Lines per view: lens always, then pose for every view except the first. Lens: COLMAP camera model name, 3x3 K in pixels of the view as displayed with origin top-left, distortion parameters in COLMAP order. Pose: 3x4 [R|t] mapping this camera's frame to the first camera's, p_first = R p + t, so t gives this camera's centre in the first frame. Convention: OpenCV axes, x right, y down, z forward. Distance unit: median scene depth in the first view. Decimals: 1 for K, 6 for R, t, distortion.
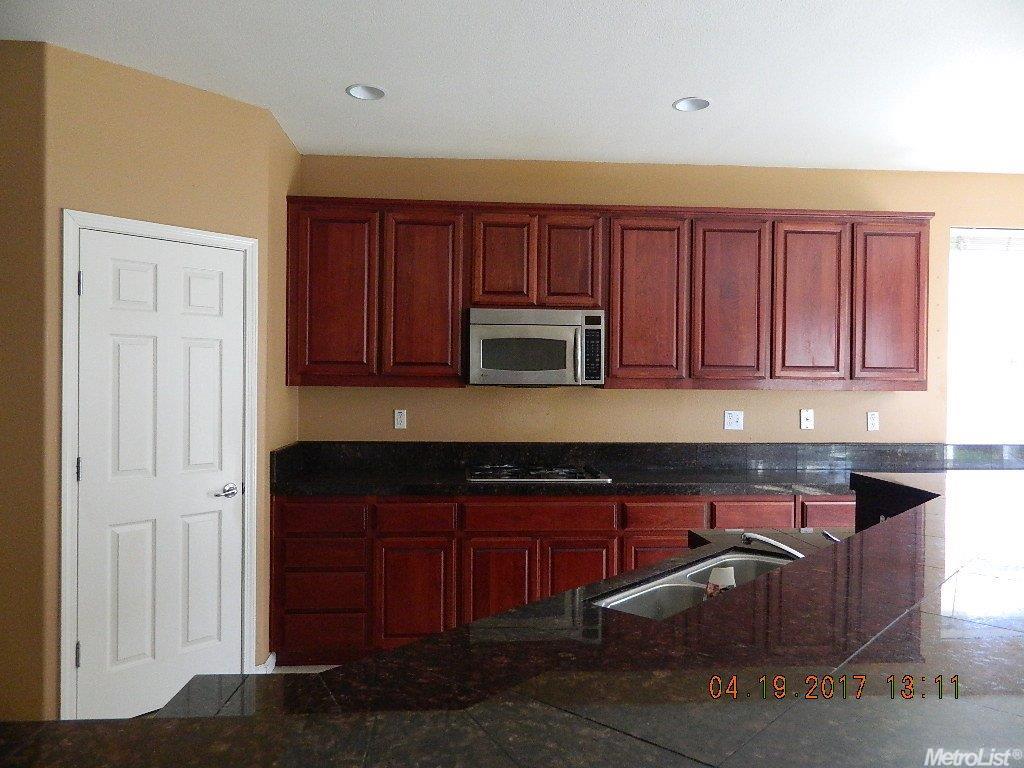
lens RADIAL K [[765.7, 0, 512.0], [0, 765.7, 384.0], [0, 0, 1]] dist [-0.003175, -0.001368]
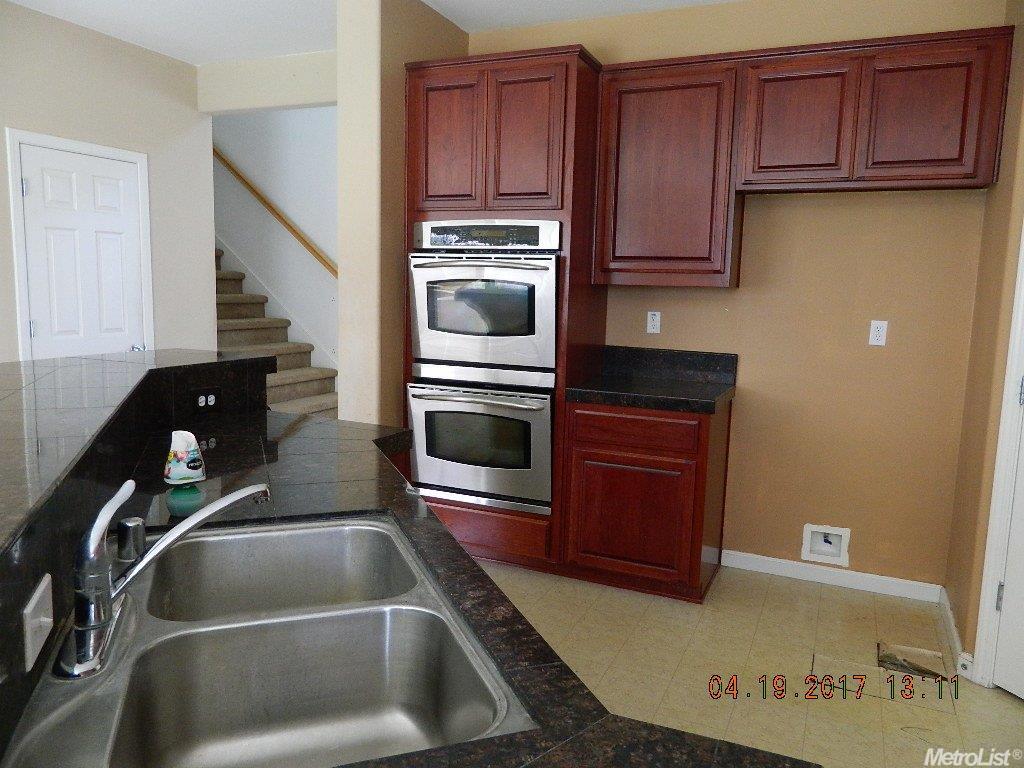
lens RADIAL K [[765.7, 0, 512.0], [0, 765.7, 384.0], [0, 0, 1]] dist [-0.003175, -0.001368]
pose [[0.881205, 0.073632, -0.466965, 0.166175], [-0.015094, 0.991674, 0.127887, 0.002480], [0.472493, -0.105646, 0.874979, 0.065135]]
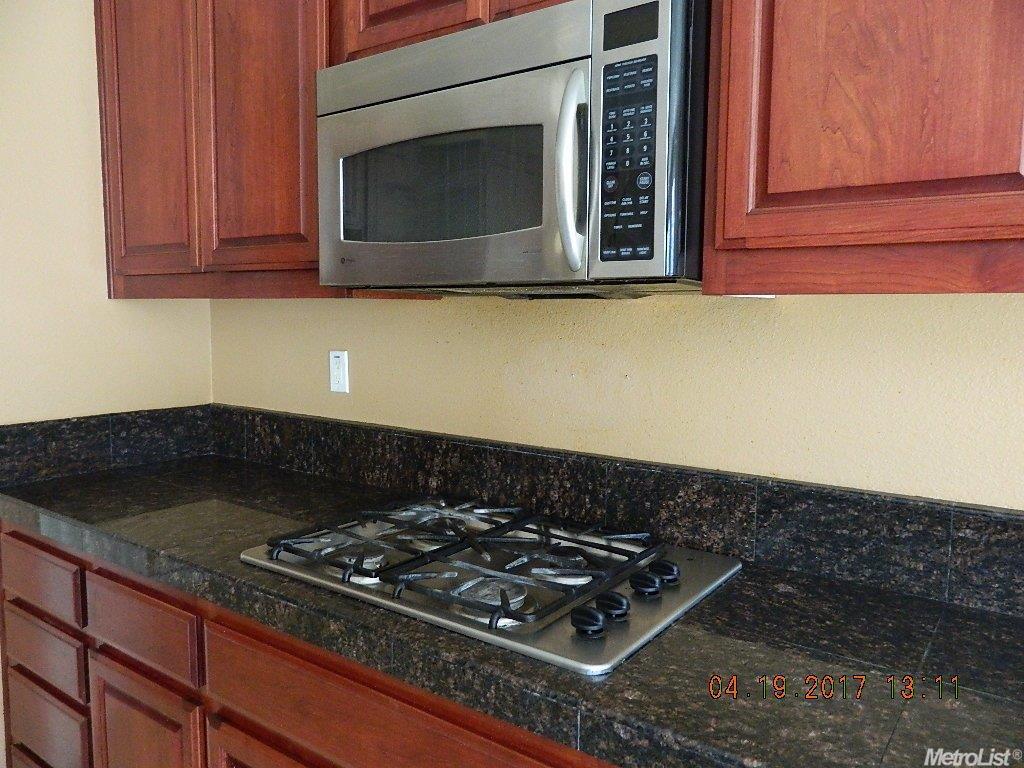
lens RADIAL K [[765.7, 0, 512.0], [0, 765.7, 384.0], [0, 0, 1]] dist [-0.003175, -0.001368]
pose [[0.763668, 0.057849, -0.643013, 0.247227], [-0.001099, 0.996093, 0.088308, 0.013790], [0.645609, -0.066731, 0.760747, 0.770955]]
